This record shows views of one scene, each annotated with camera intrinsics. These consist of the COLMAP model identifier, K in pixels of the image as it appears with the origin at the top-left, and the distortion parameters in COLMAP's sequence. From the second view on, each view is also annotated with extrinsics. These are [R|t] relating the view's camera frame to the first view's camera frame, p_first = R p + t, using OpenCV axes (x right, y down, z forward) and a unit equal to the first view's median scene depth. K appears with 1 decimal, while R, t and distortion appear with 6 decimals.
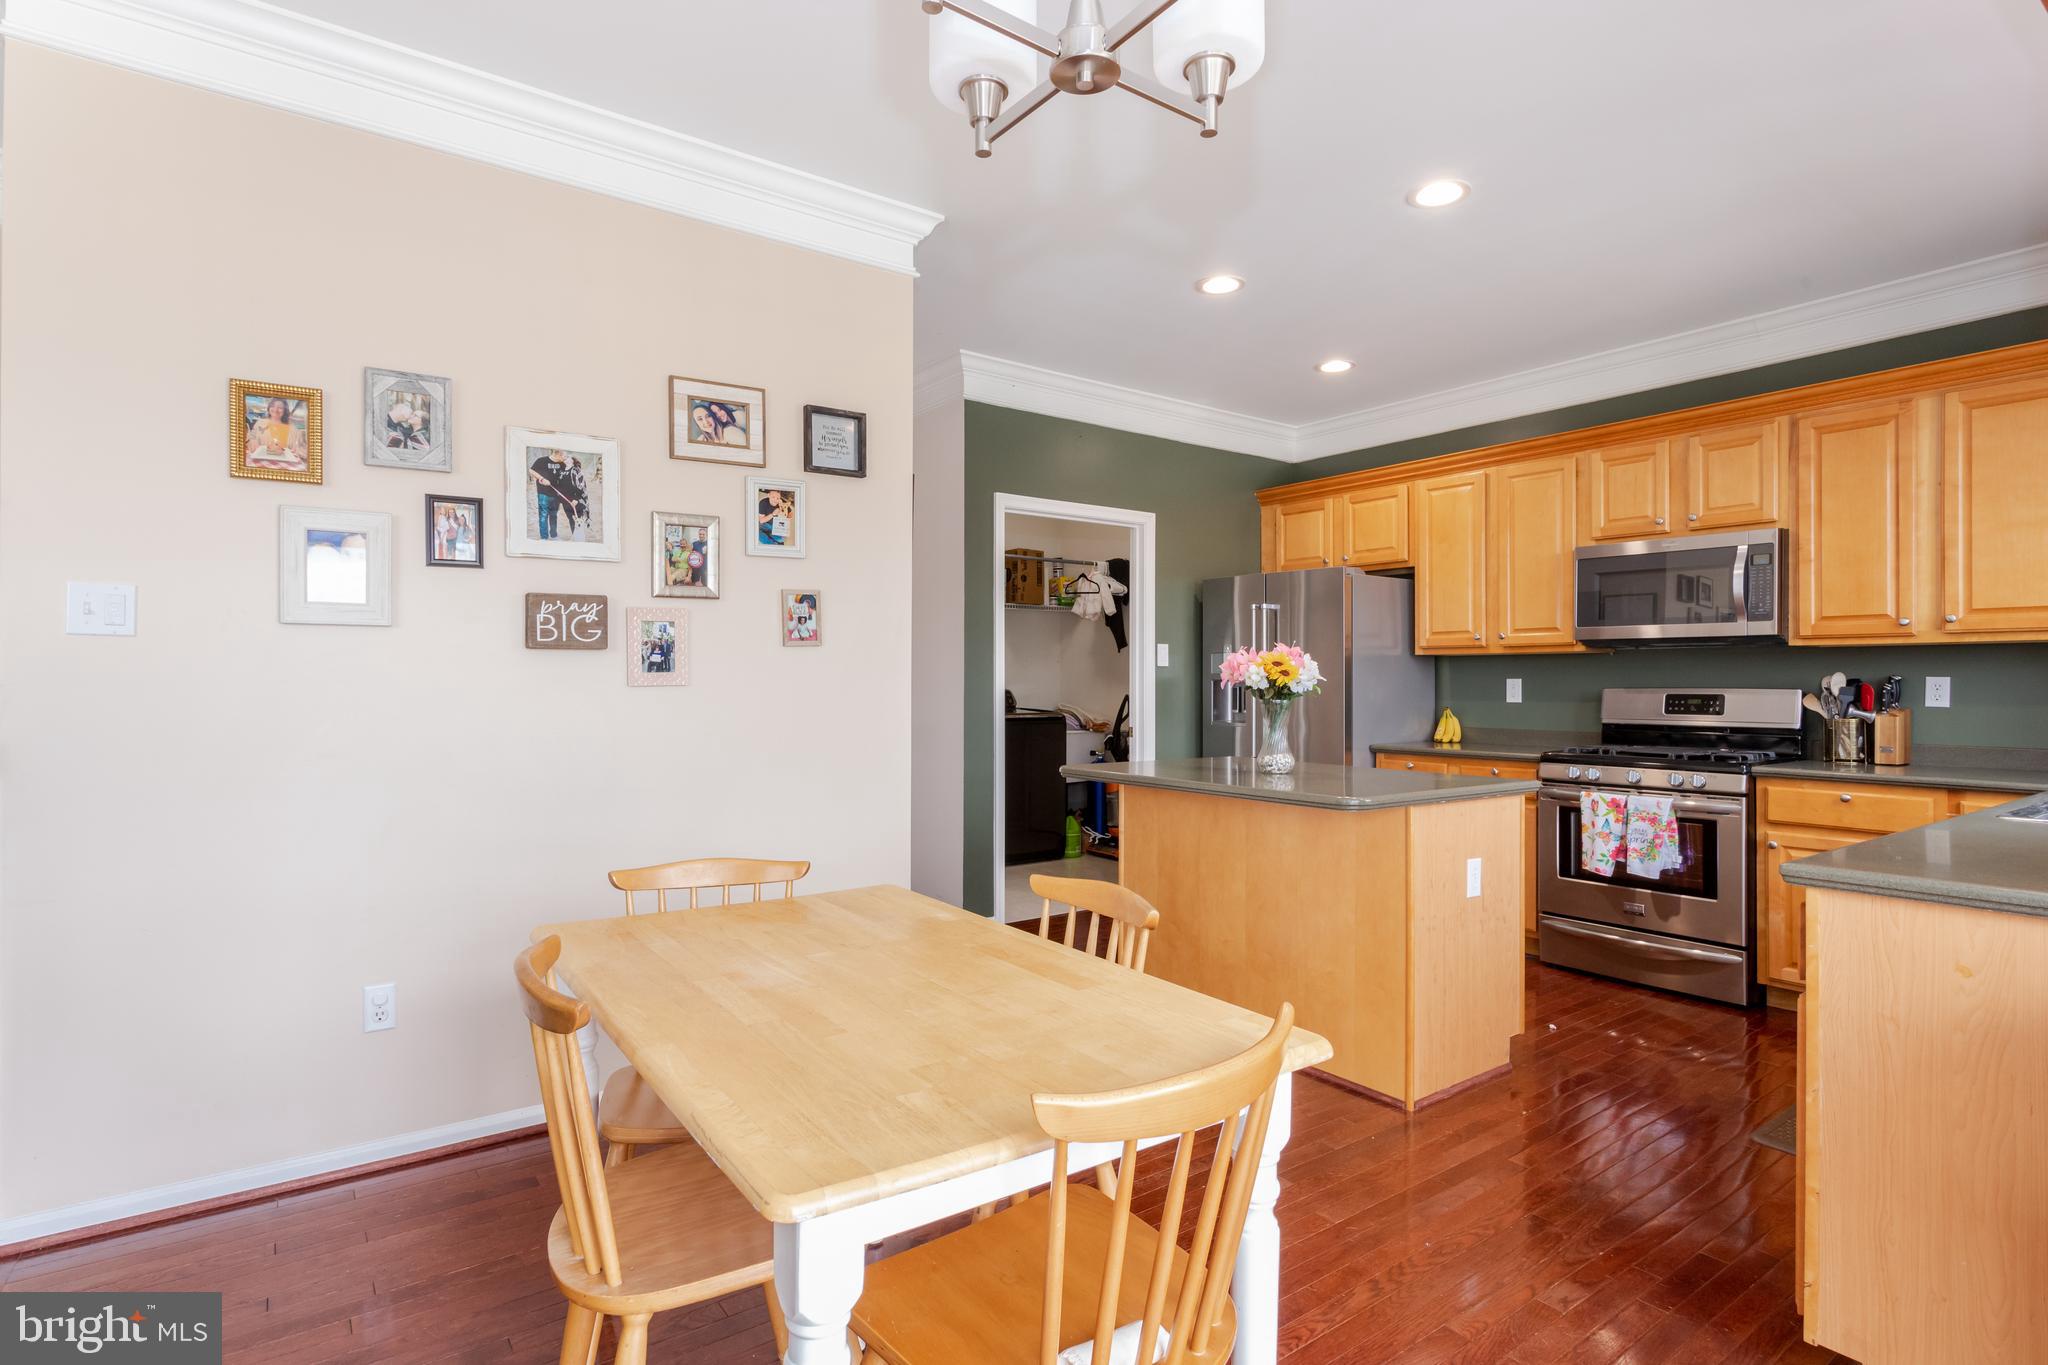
lens RADIAL K [[1024.8, 0, 1024.0], [0, 1024.8, 682.5], [0, 0, 1]] dist [-0.000668, 0.000317]
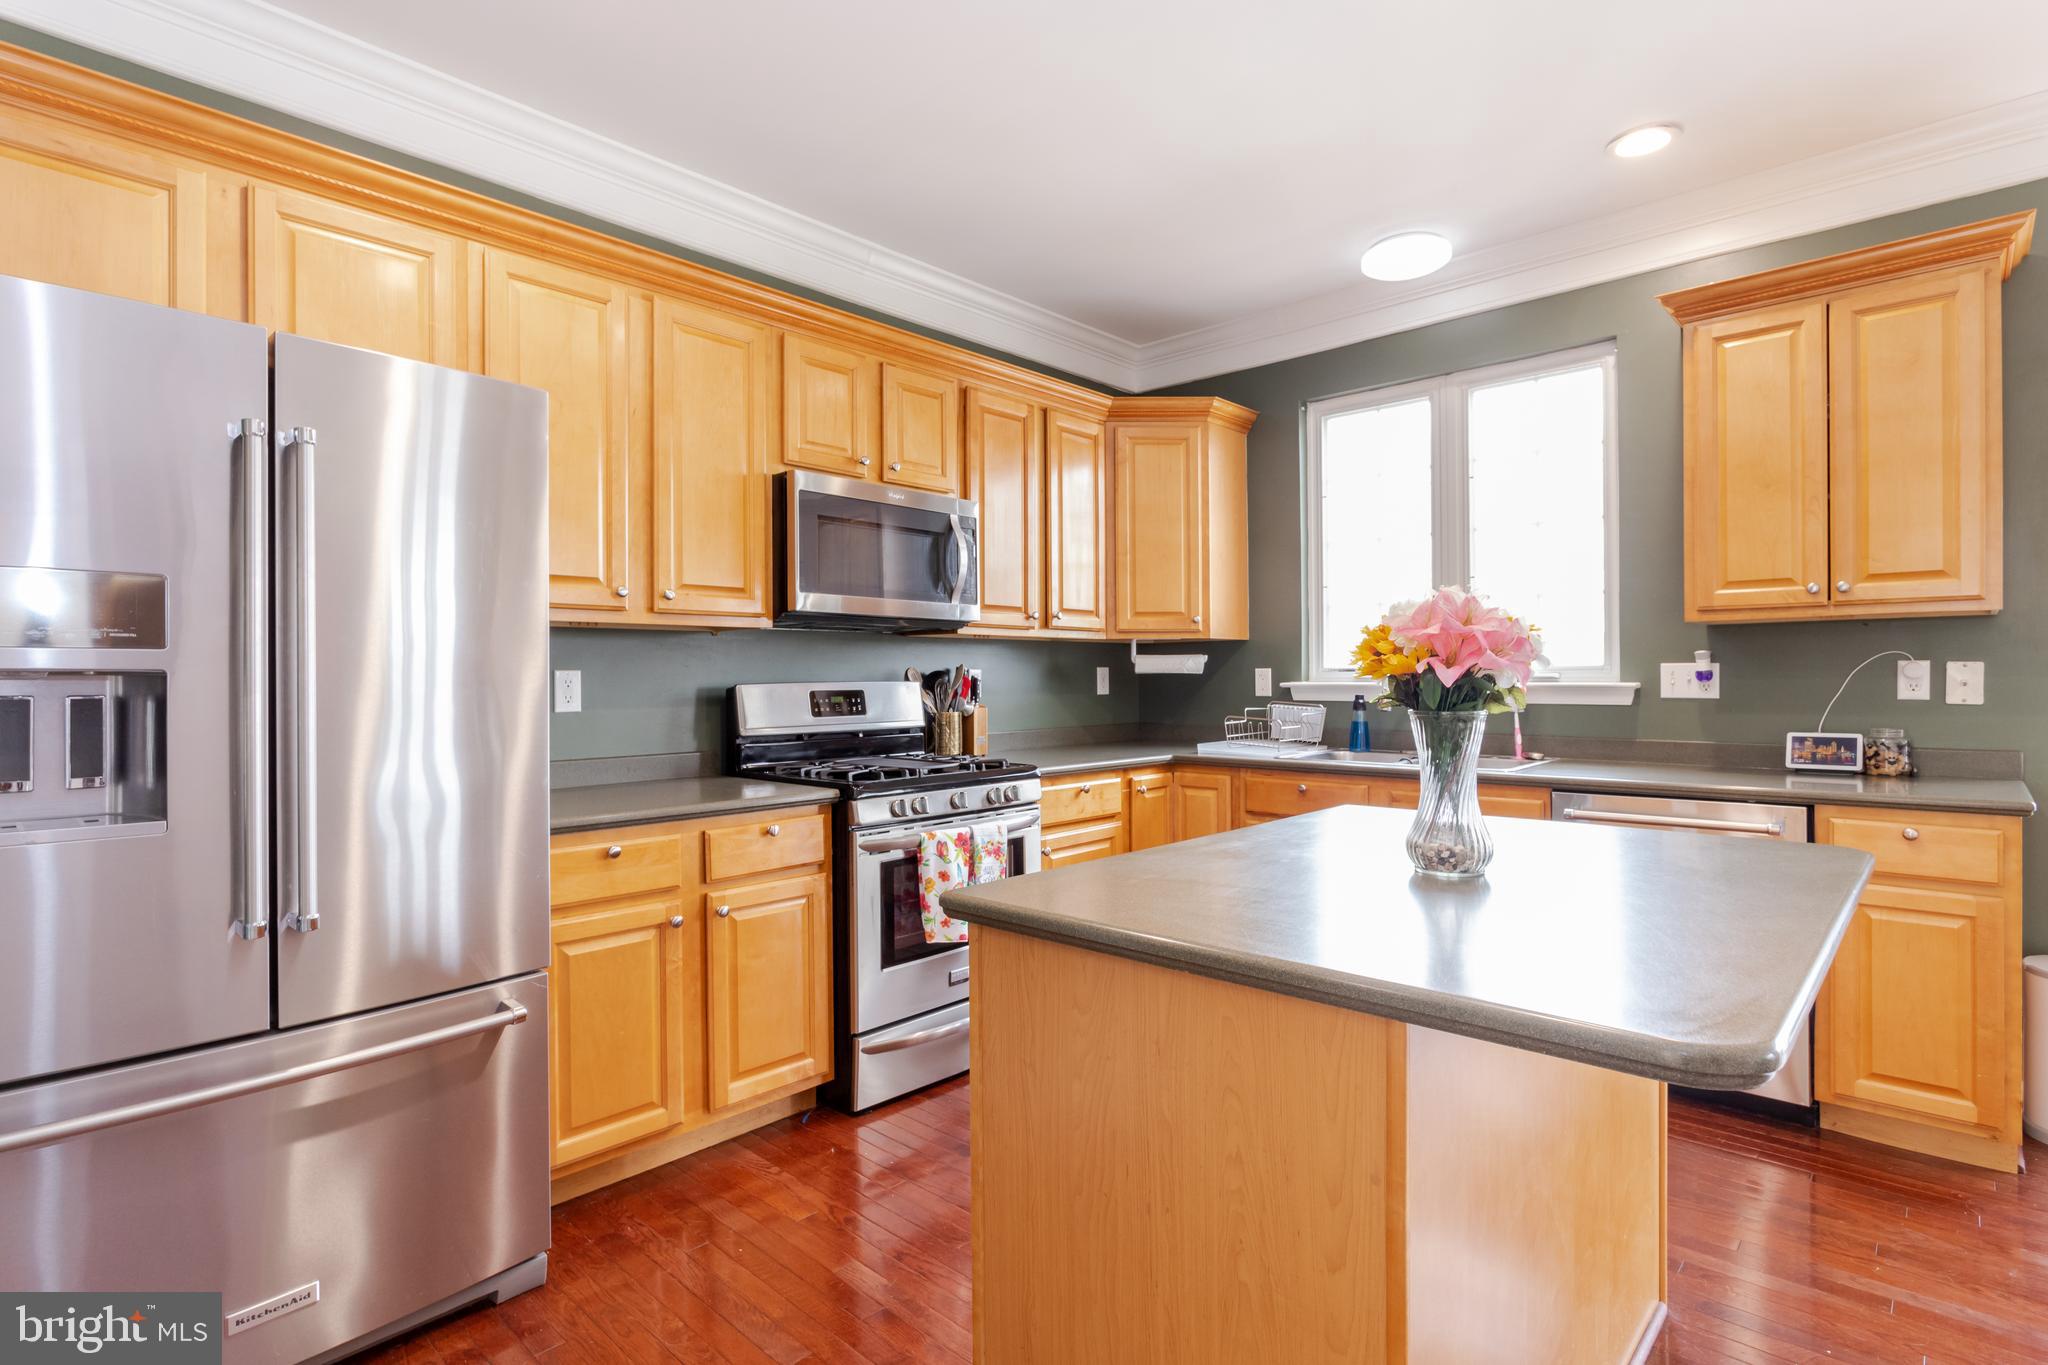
lens RADIAL K [[1017.8, 0, 1010.2], [0, 1017.8, 675.6], [0, 0, 1]] dist [-0.014314, -0.000066]
pose [[-0.184413, 0.001078, 0.982848, -0.144050], [0.004660, 0.999989, -0.000222, 0.001157], [-0.982838, 0.004539, -0.184416, 1.107389]]
